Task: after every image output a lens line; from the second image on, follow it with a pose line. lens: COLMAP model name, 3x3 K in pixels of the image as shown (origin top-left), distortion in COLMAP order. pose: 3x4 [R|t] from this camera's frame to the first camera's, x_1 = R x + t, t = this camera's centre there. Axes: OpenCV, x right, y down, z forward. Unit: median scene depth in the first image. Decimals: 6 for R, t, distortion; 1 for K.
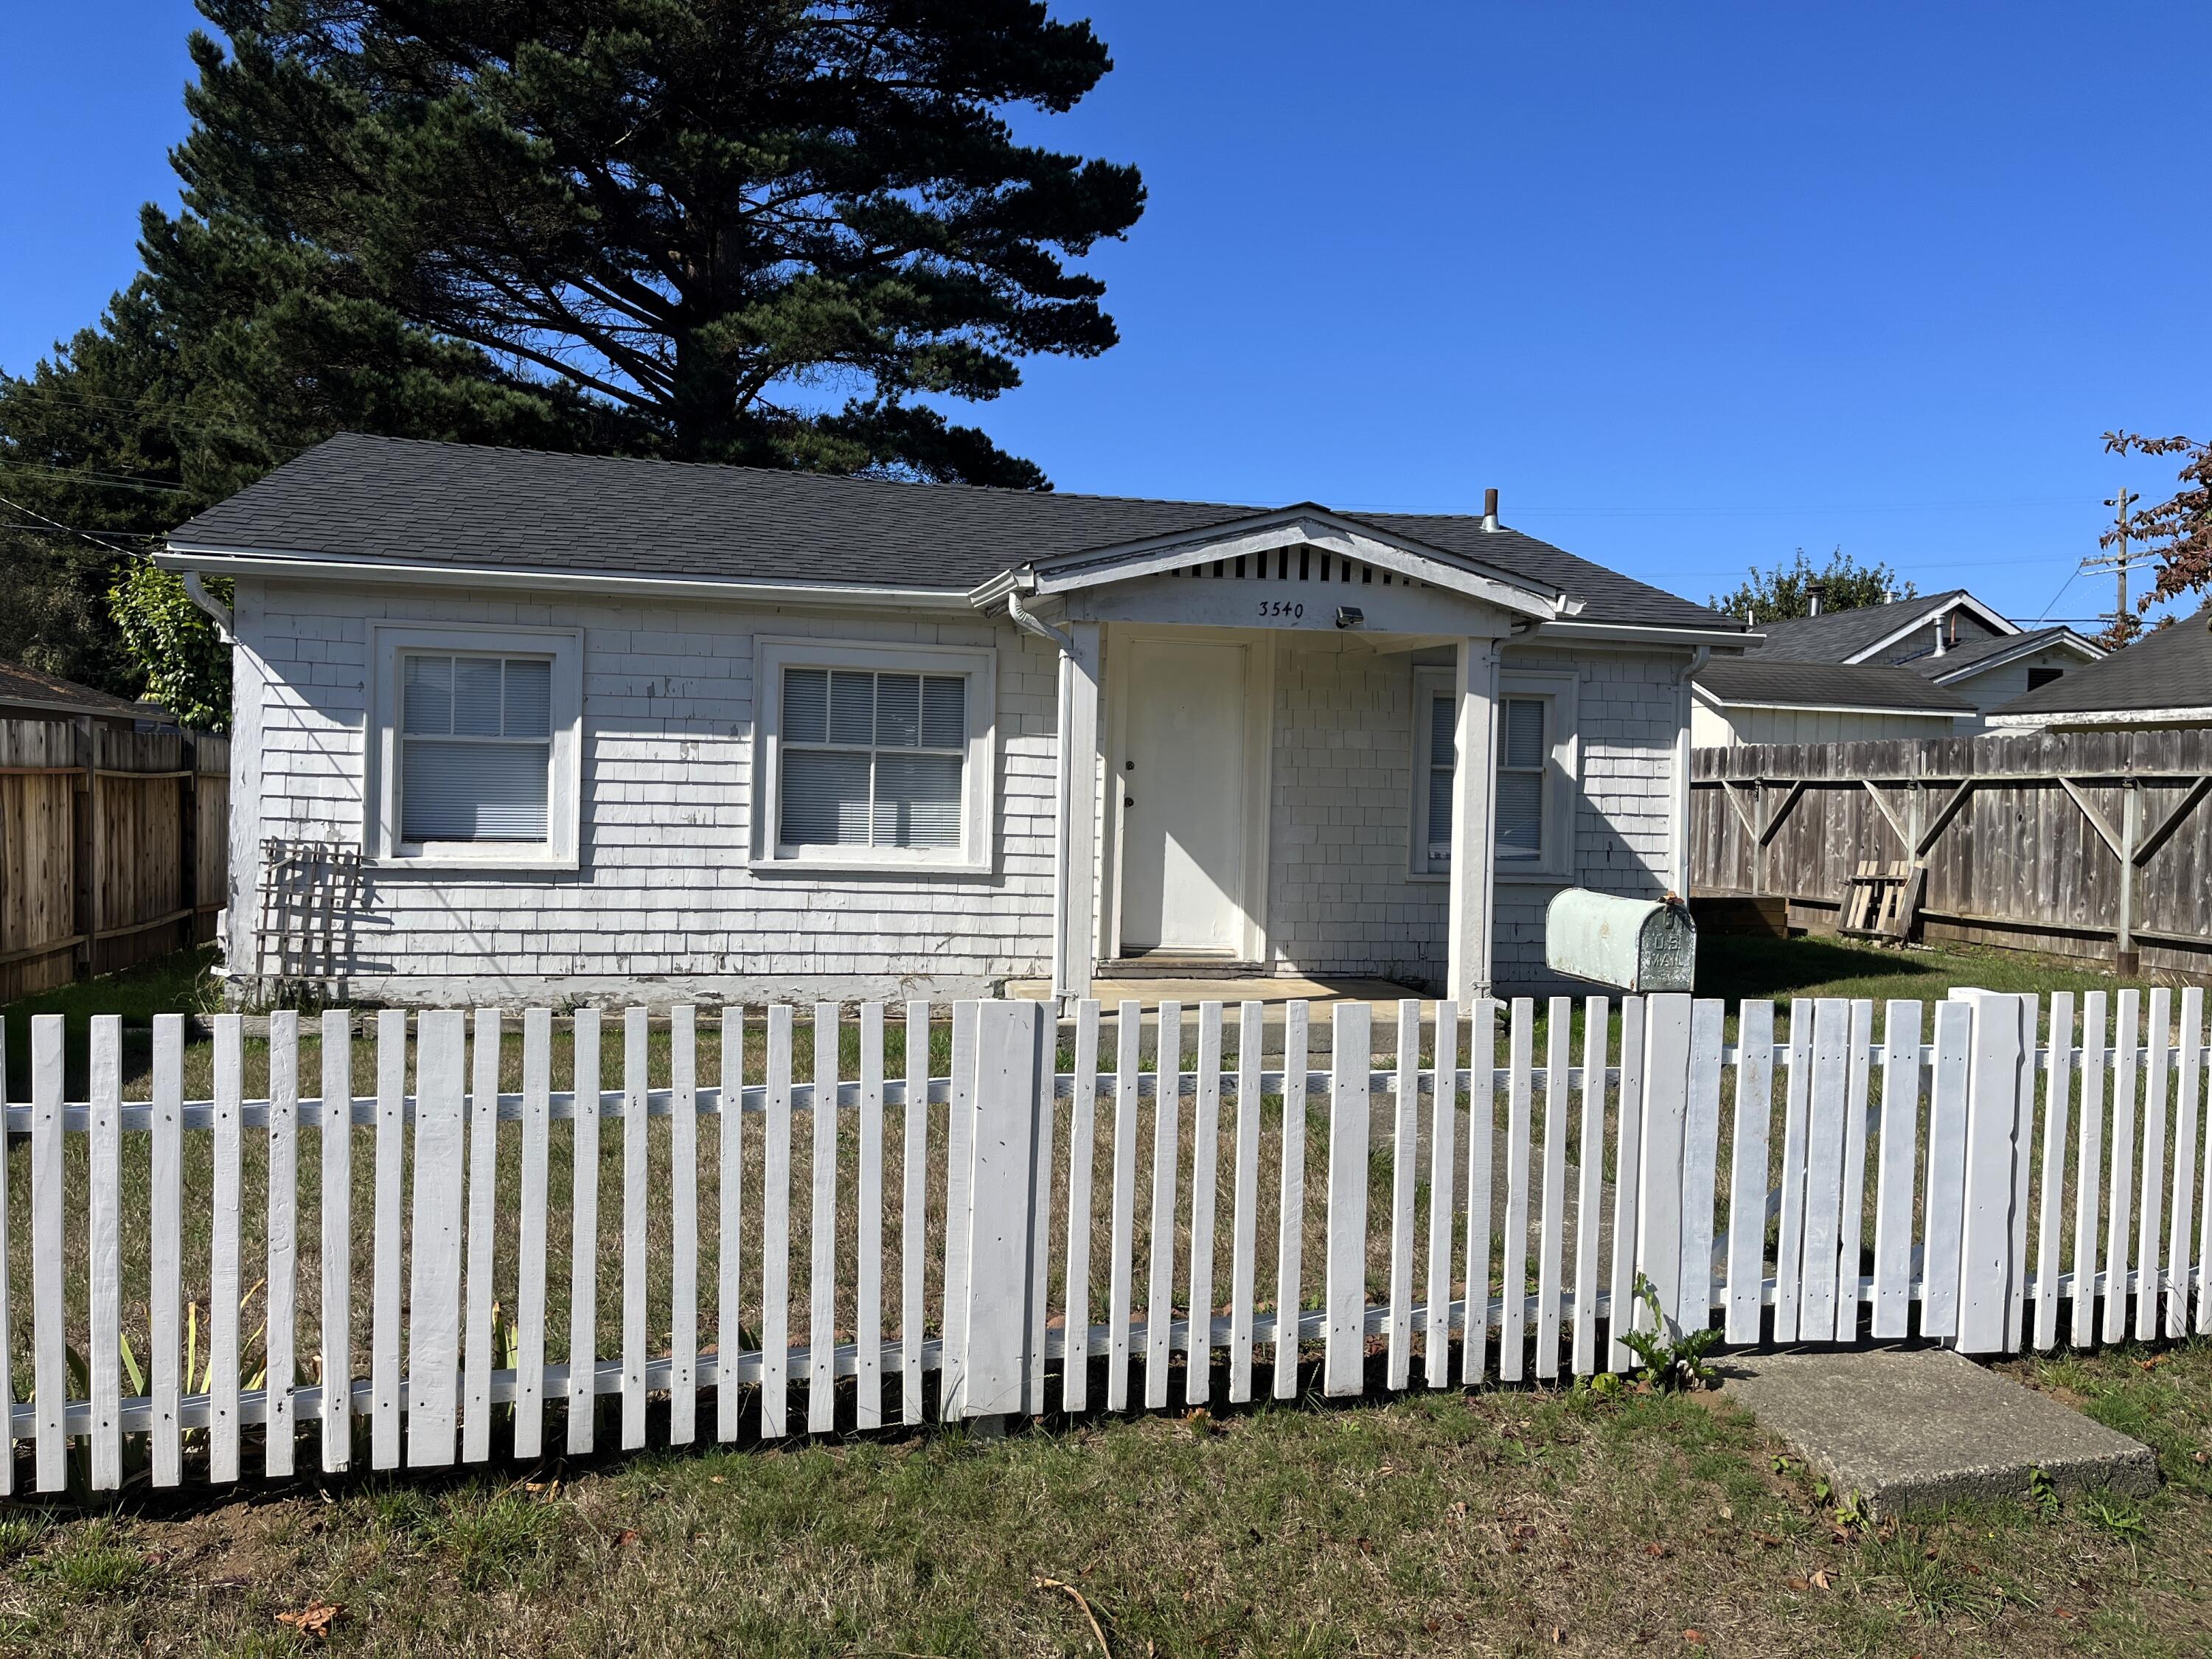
lens RADIAL K [[1657.0, 0, 1106.0], [0, 1657.0, 829.5], [0, 0, 1]] dist [0.058042, -0.070011]
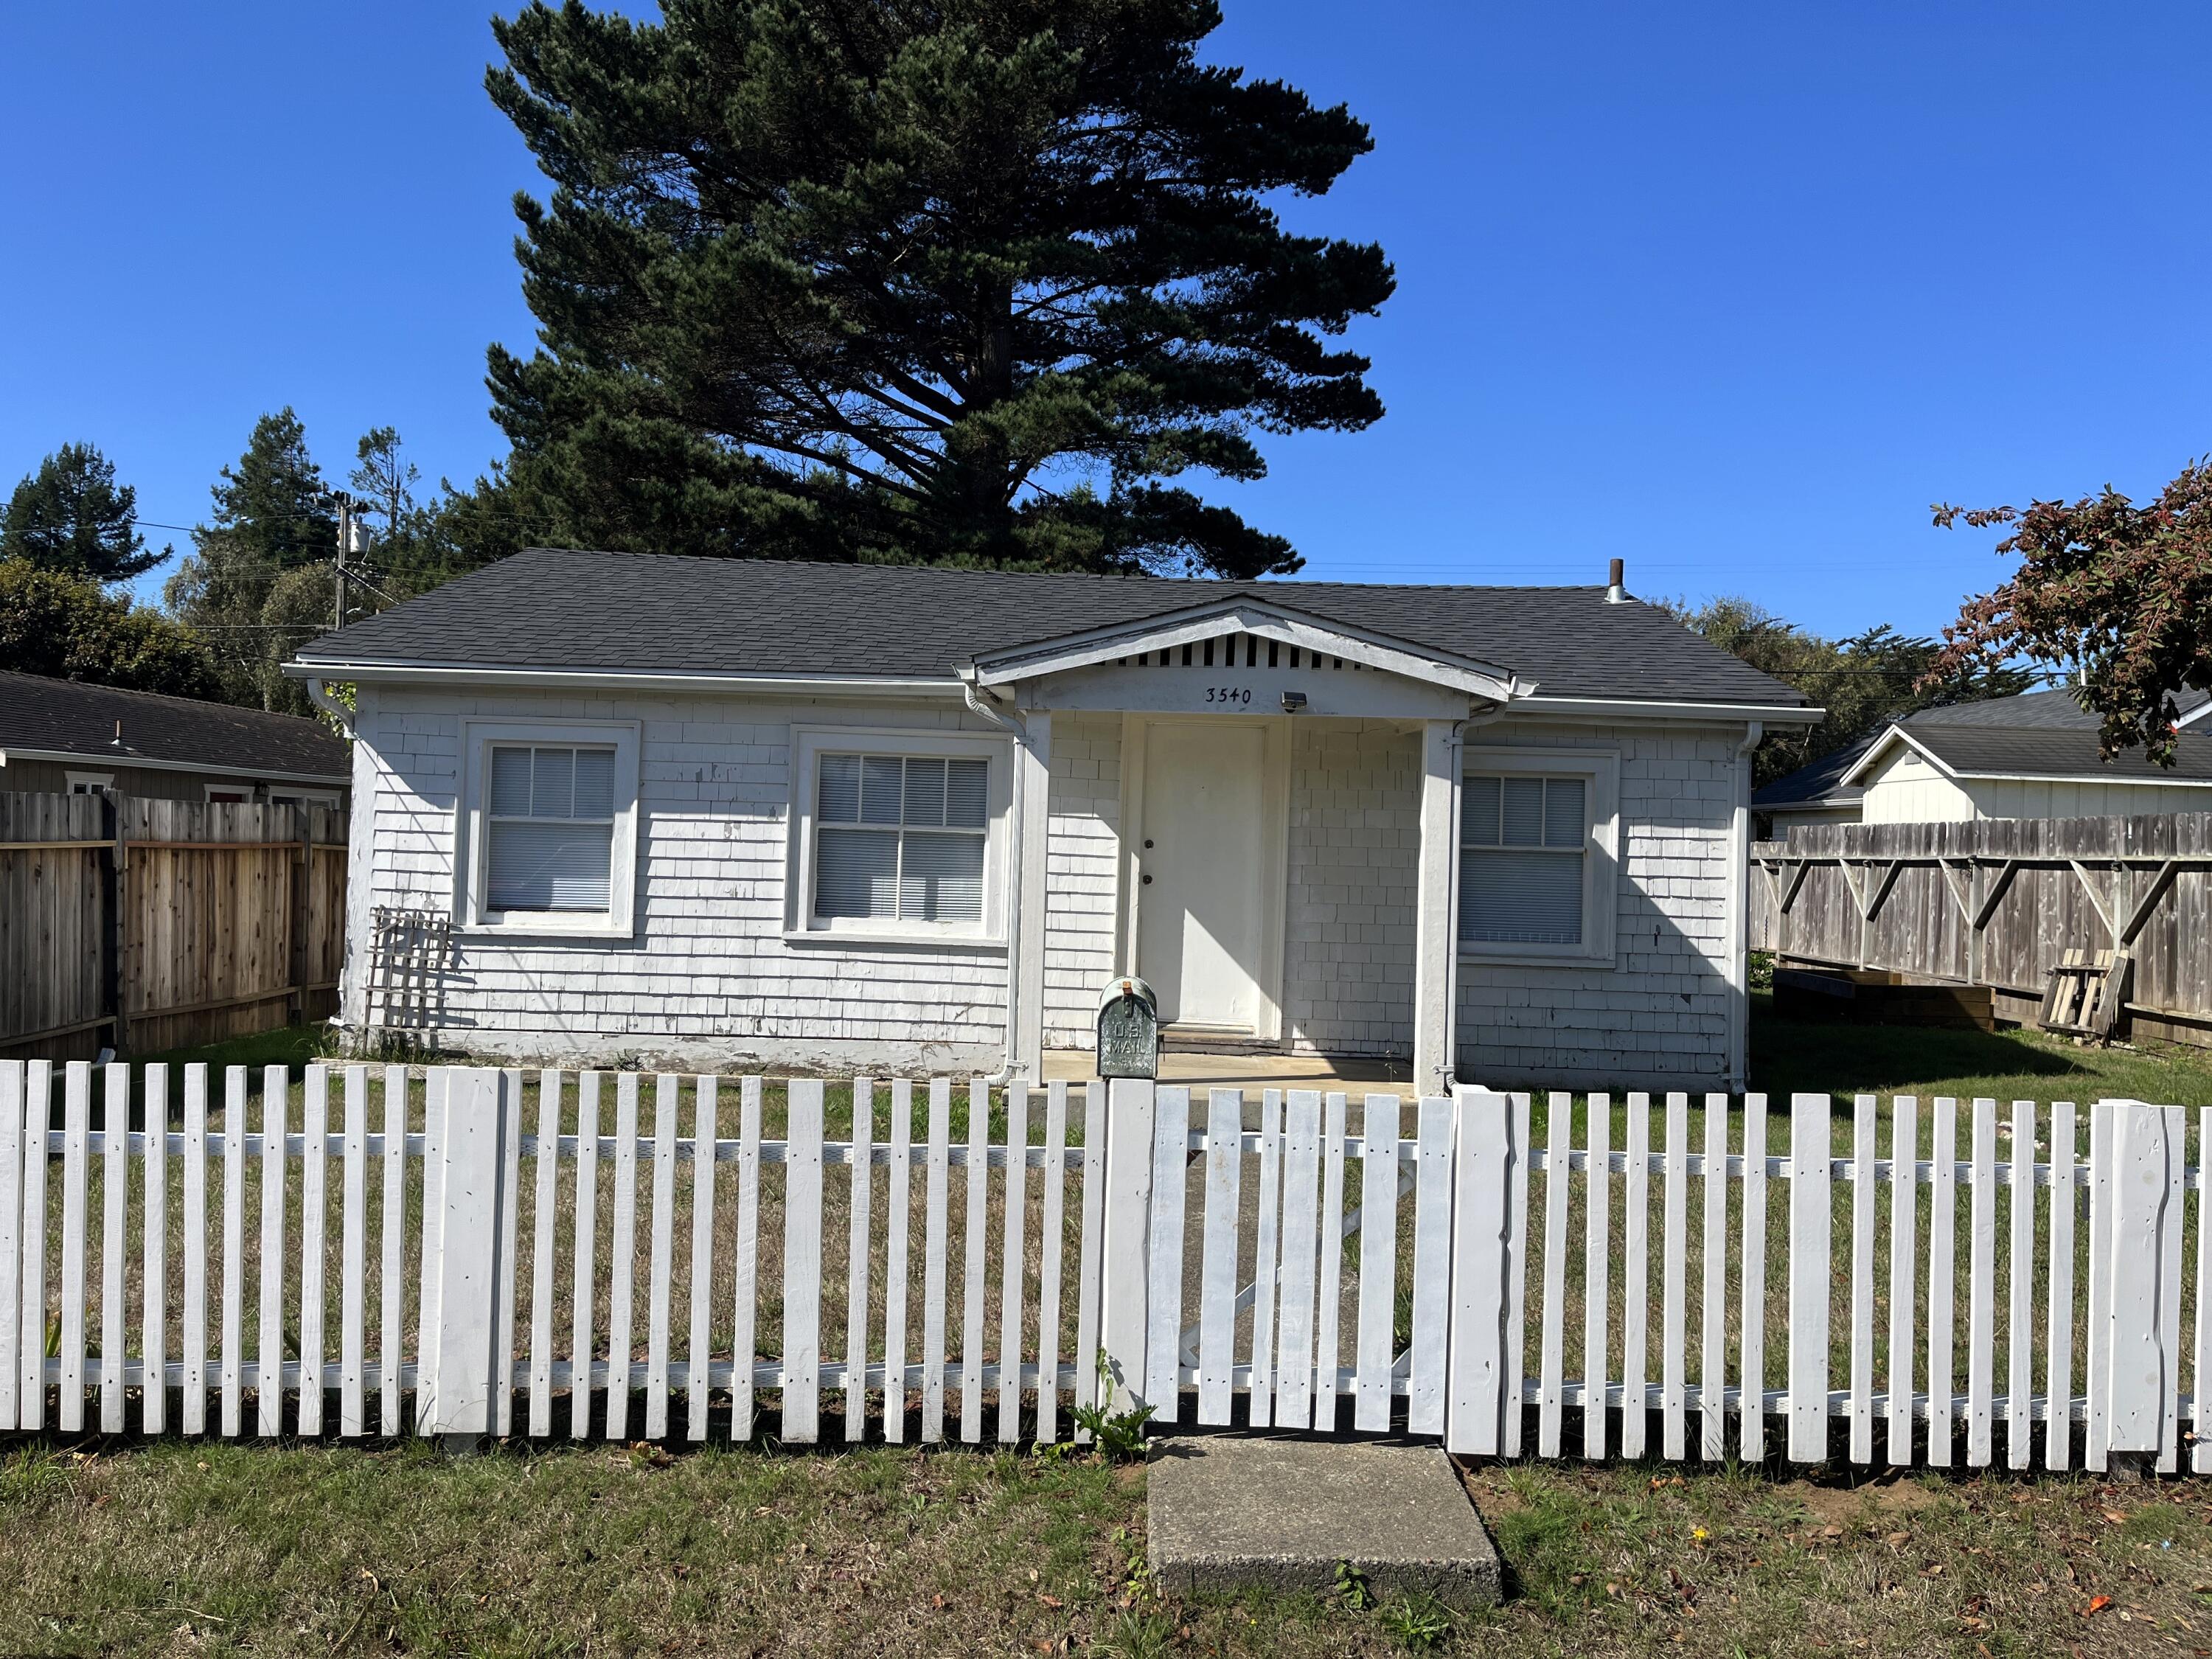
lens RADIAL K [[1657.0, 0, 1106.0], [0, 1657.0, 829.5], [0, 0, 1]] dist [0.058042, -0.070011]
pose [[0.975407, 0.001801, -0.220402, 0.222065], [-0.010712, 0.999172, -0.039239, -0.007287], [0.220149, 0.040635, 0.974620, -0.012217]]
